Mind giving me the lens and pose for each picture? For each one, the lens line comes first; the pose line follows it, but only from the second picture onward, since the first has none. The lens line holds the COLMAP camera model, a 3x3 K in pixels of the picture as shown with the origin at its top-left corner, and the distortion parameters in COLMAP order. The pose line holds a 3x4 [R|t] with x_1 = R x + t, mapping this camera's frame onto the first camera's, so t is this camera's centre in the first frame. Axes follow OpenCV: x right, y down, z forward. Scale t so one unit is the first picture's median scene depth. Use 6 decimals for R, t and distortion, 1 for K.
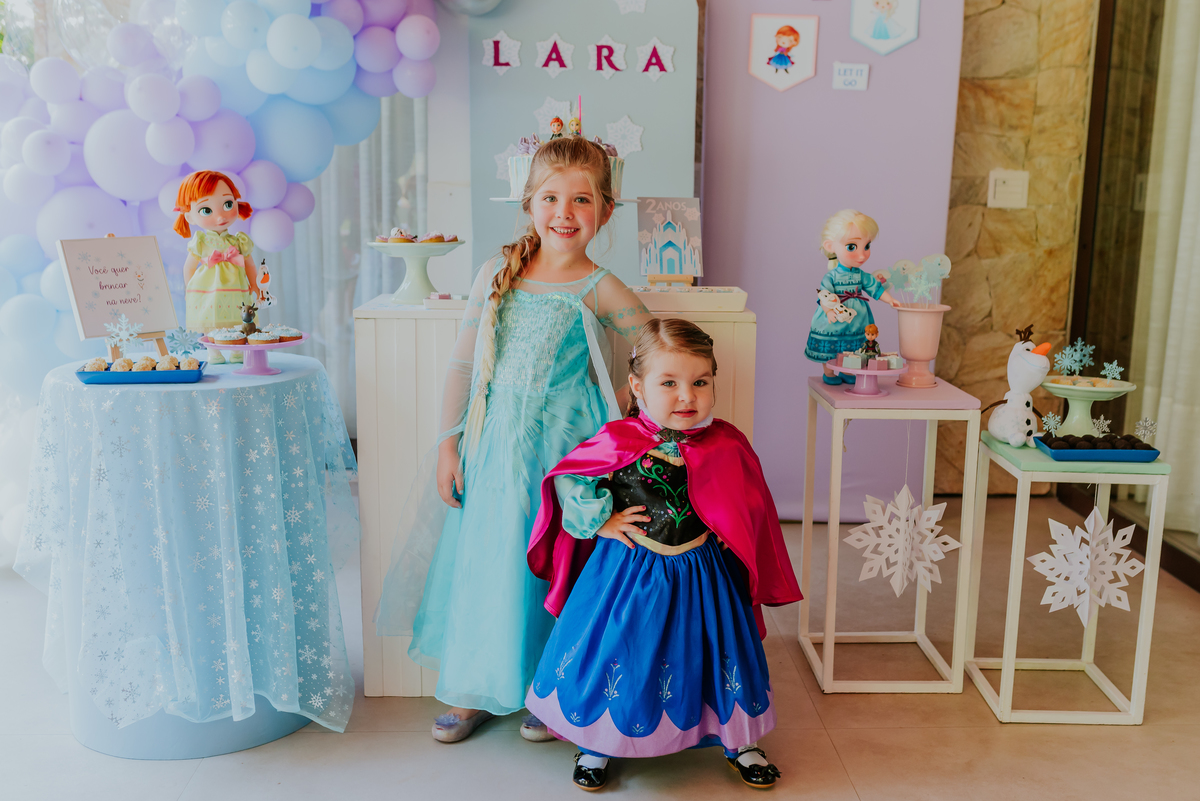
lens RADIAL K [[1184.4, 0, 630.7], [0, 1184.4, 378.5], [0, 0, 1]] dist [-0.005904, 0.000000]
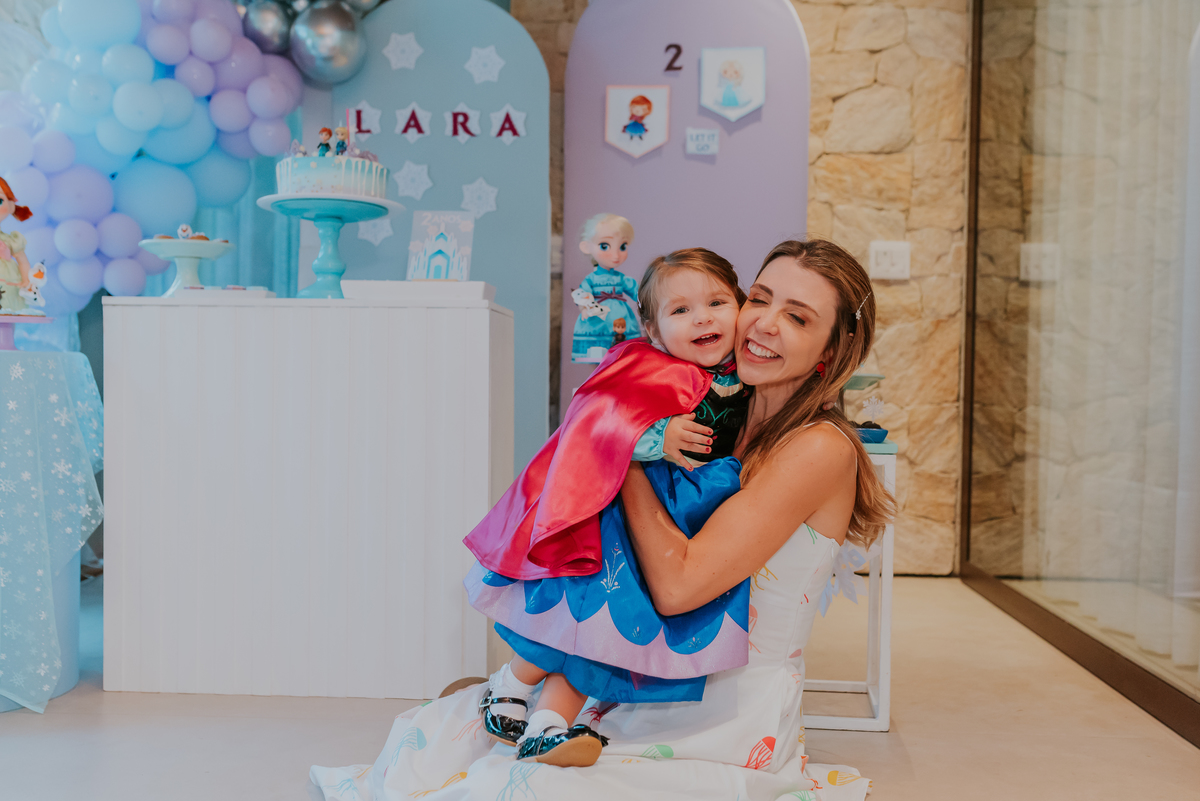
lens RADIAL K [[1184.4, 0, 608.0], [0, 1184.4, 372.9], [0, 0, 1]] dist [-0.005904, 0.000000]
pose [[0.996661, -0.004233, -0.081538, 0.205341], [-0.008509, 0.987833, -0.155288, 0.117195], [0.081203, 0.155464, 0.984498, 0.006651]]
